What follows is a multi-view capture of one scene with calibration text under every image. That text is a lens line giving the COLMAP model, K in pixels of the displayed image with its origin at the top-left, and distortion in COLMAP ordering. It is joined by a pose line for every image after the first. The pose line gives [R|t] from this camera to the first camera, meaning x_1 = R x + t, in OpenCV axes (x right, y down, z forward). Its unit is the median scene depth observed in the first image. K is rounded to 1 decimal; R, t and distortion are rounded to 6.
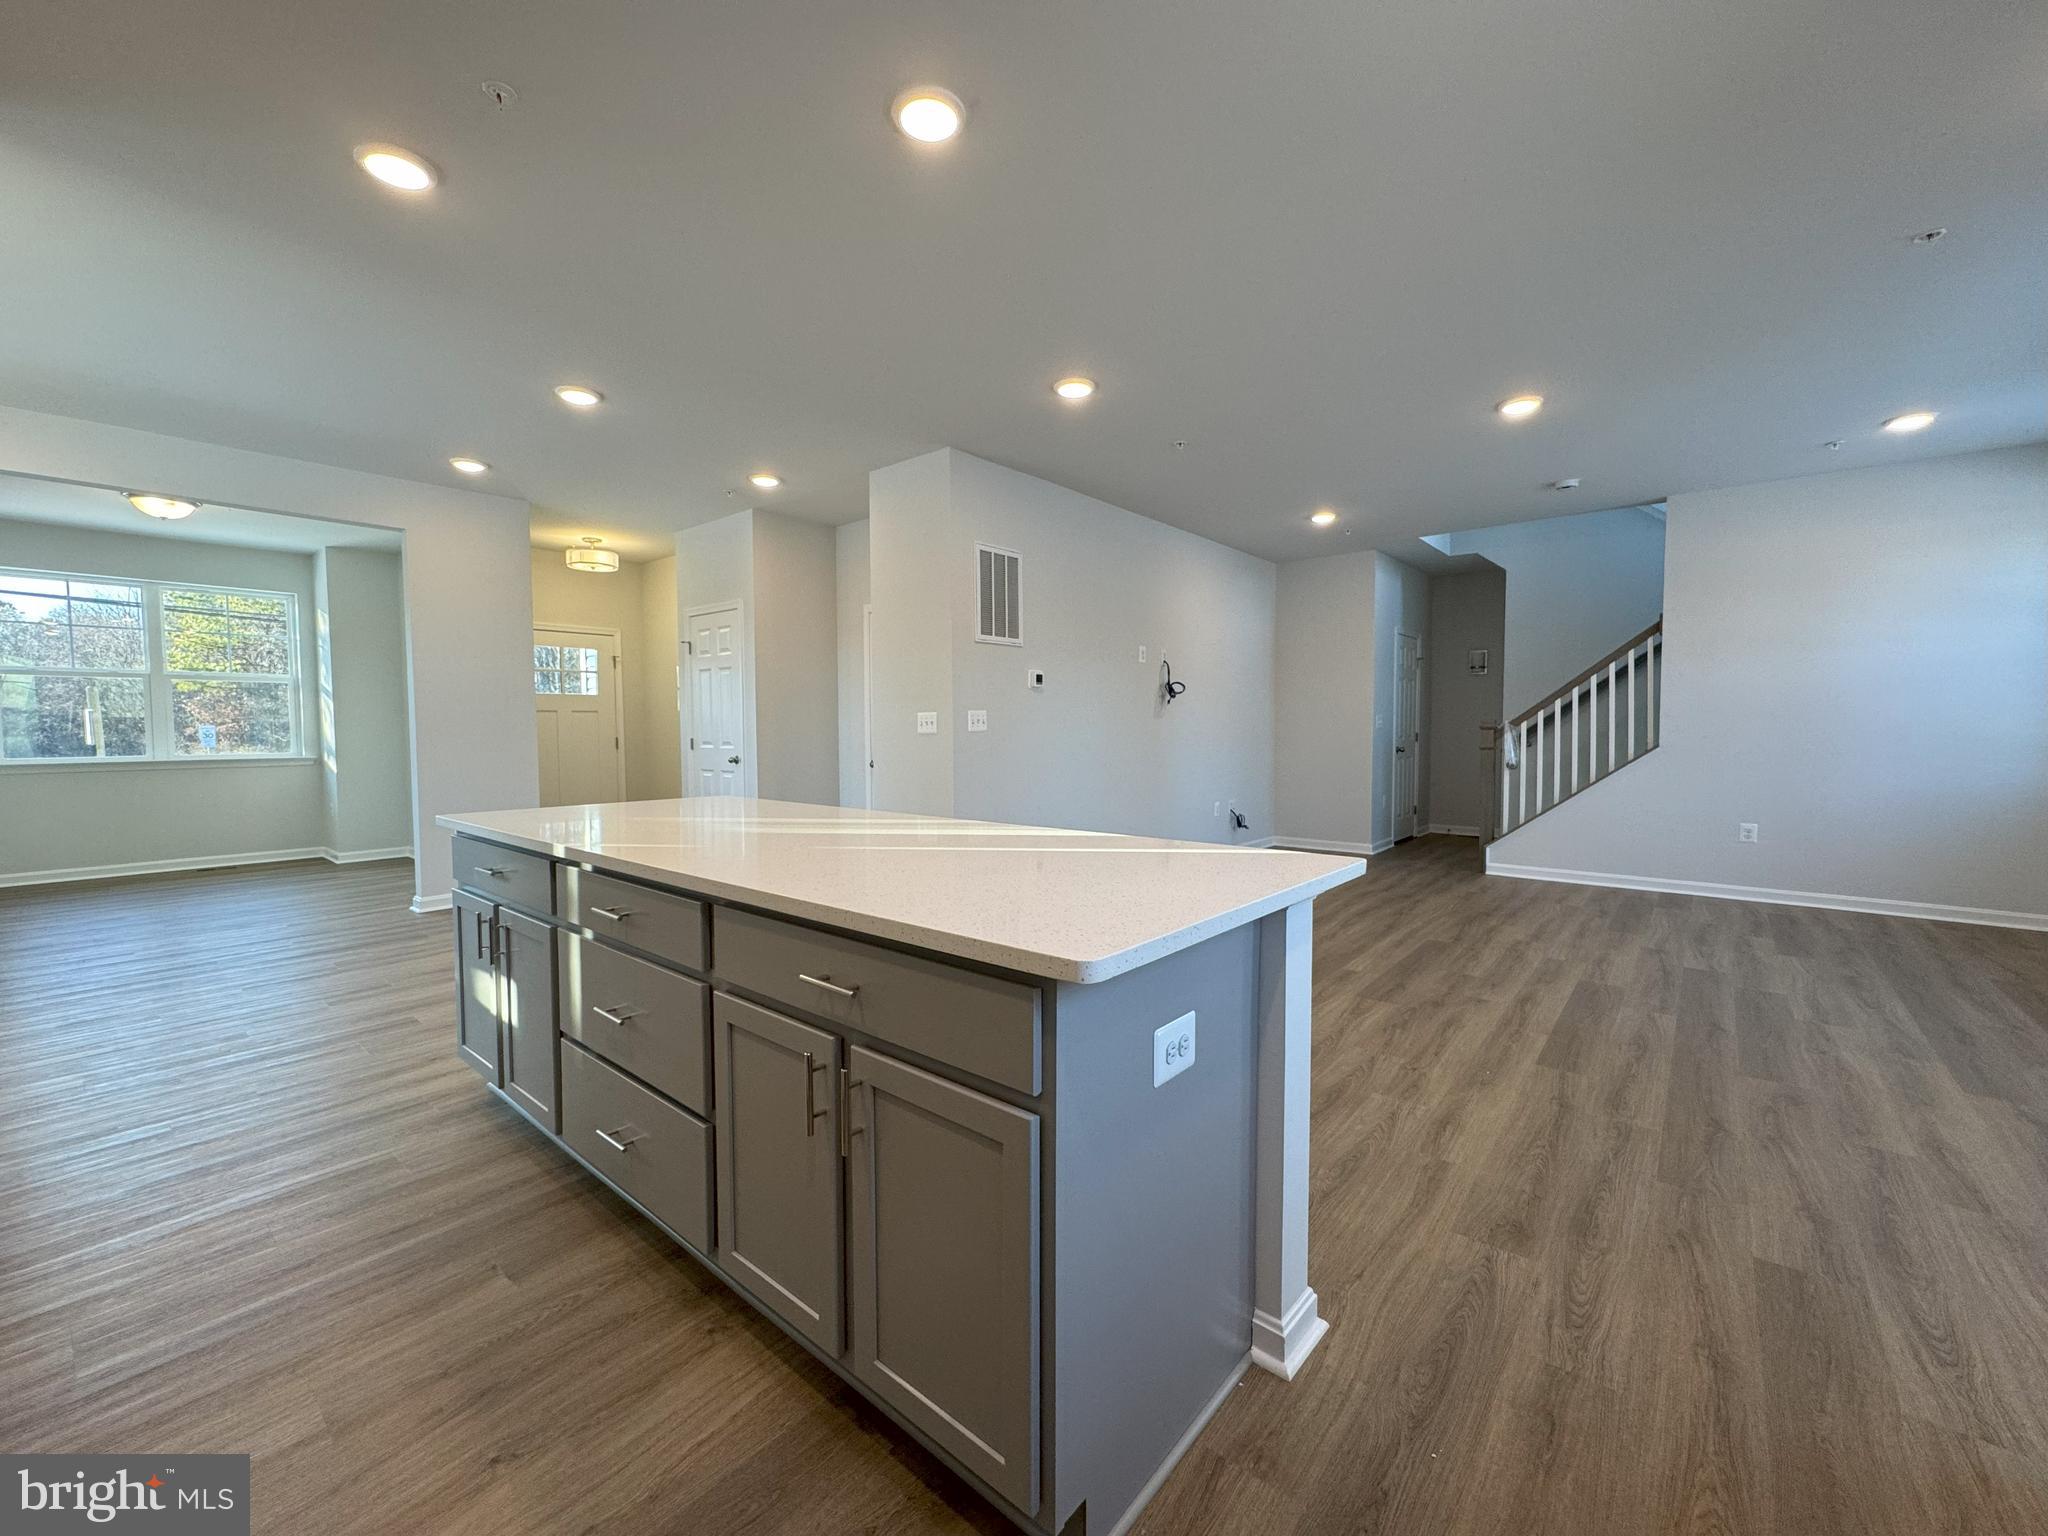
lens RADIAL K [[824.1, 0, 1021.5], [0, 824.1, 766.6], [0, 0, 1]] dist [-0.000173, 0.000074]
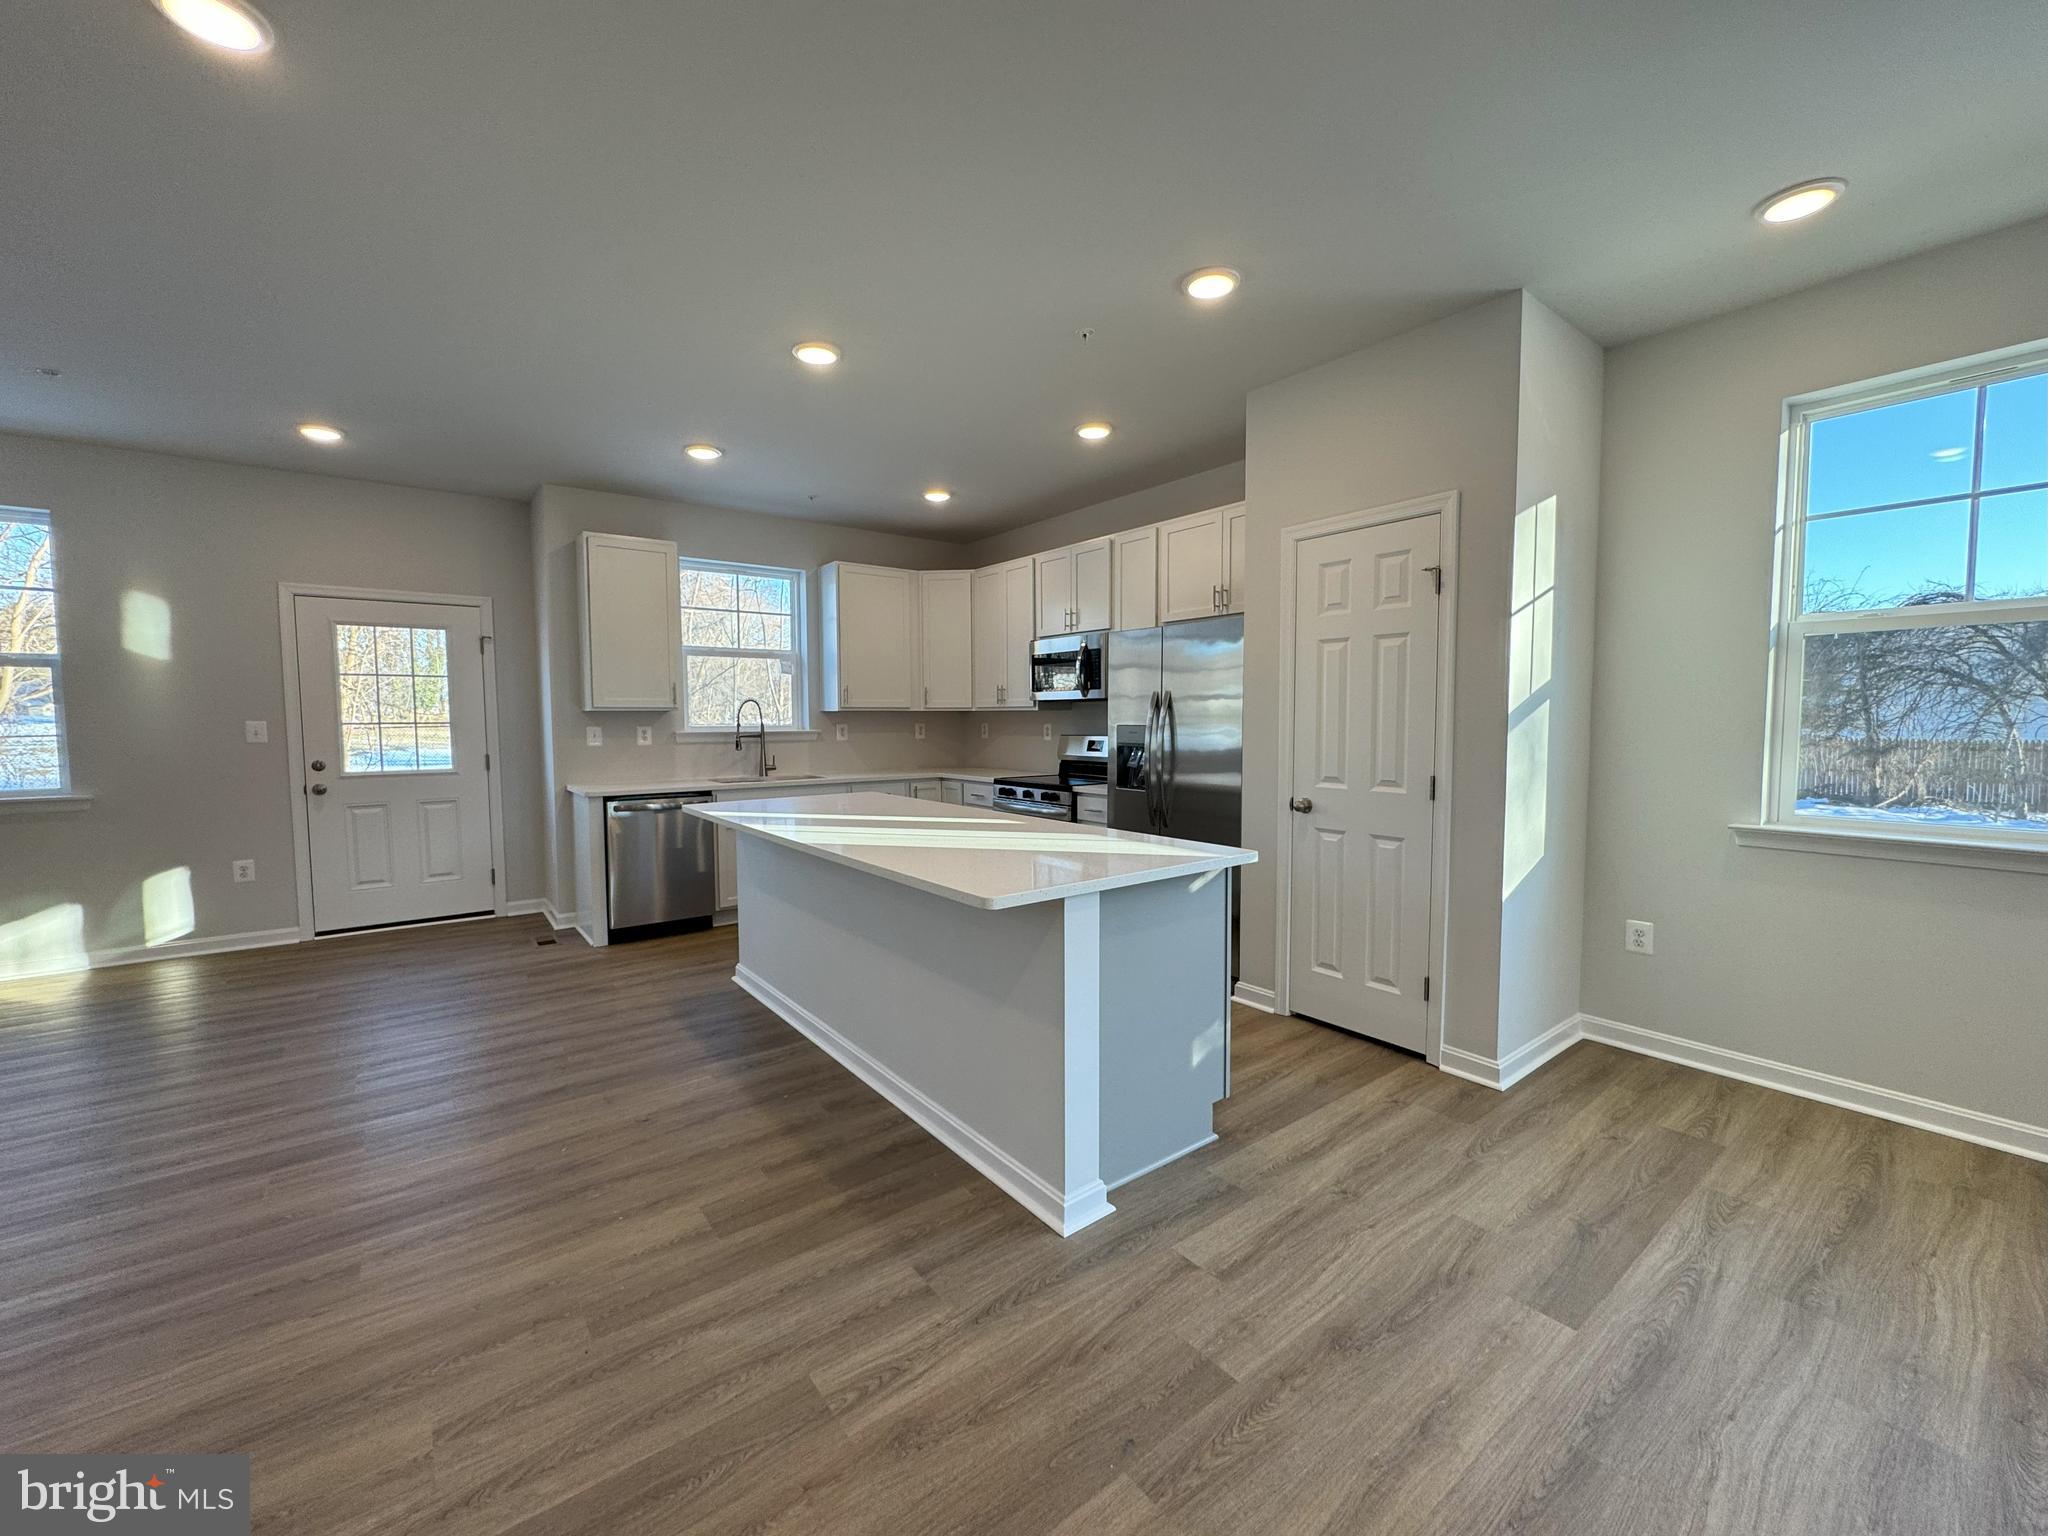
lens RADIAL K [[824.1, 0, 1021.5], [0, 824.1, 766.6], [0, 0, 1]] dist [-0.000173, 0.000074]
pose [[-0.977126, -0.006685, 0.212556, -0.518695], [0.017011, 0.993846, 0.109457, -0.118353], [-0.211980, 0.110569, -0.970999, 1.607247]]
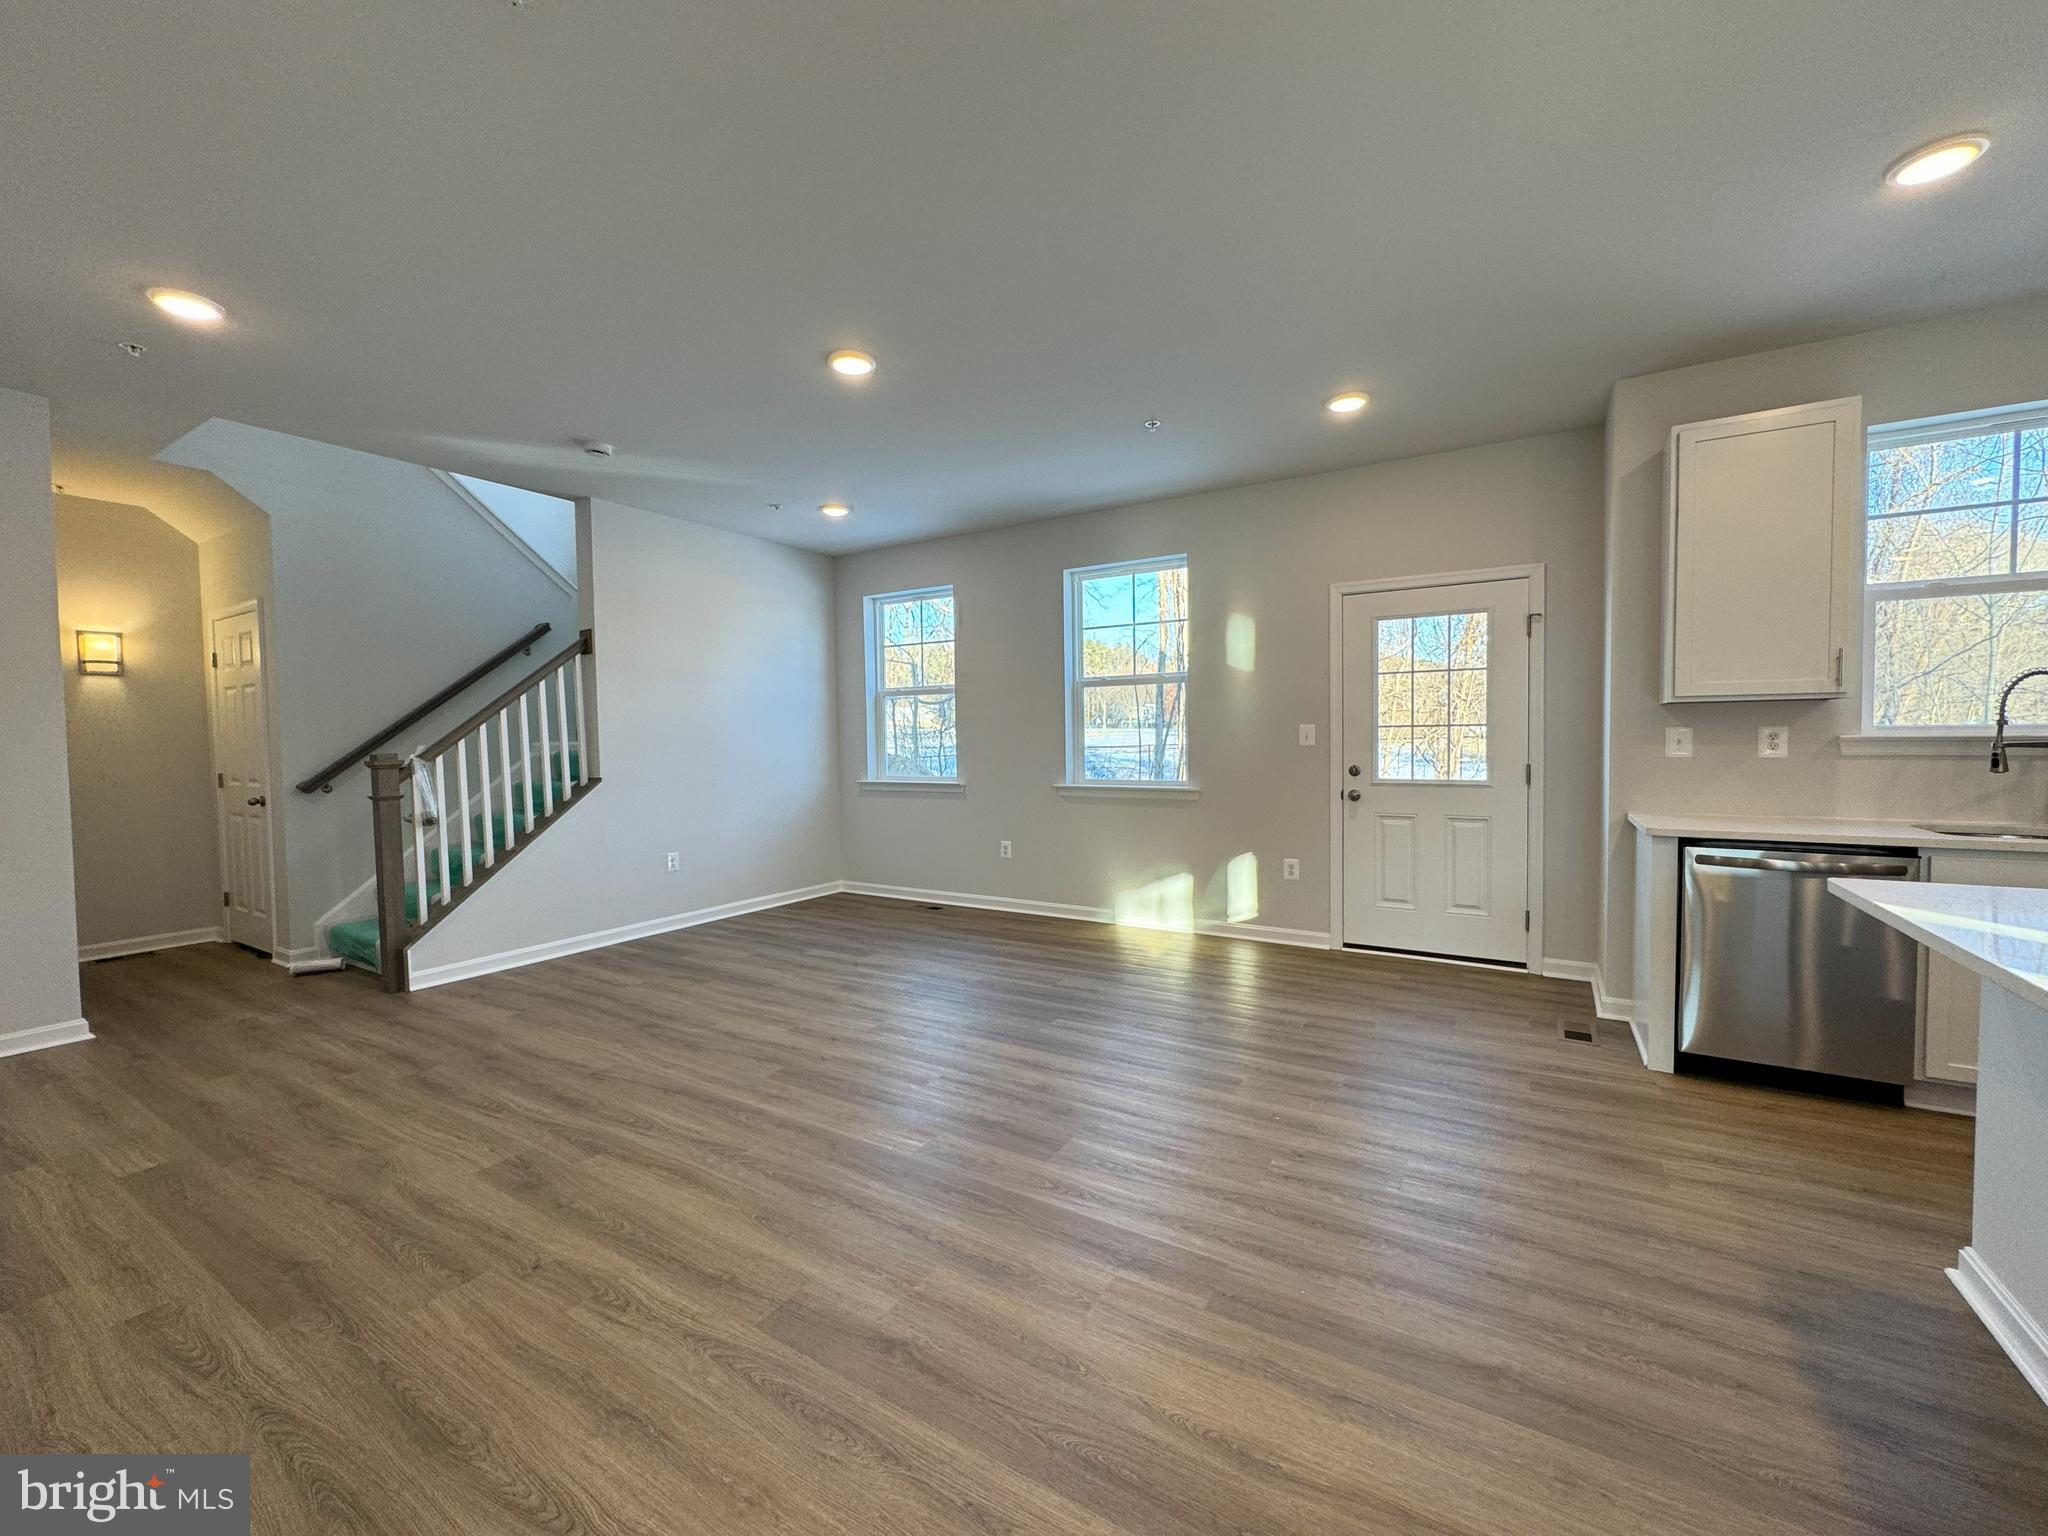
lens RADIAL K [[824.1, 0, 1021.5], [0, 824.1, 766.6], [0, 0, 1]] dist [-0.000173, 0.000074]
pose [[-0.157589, -0.032605, 0.986966, -0.273058], [0.063318, 0.997064, 0.043049, -0.082751], [-0.985473, 0.069277, -0.155062, 1.211960]]
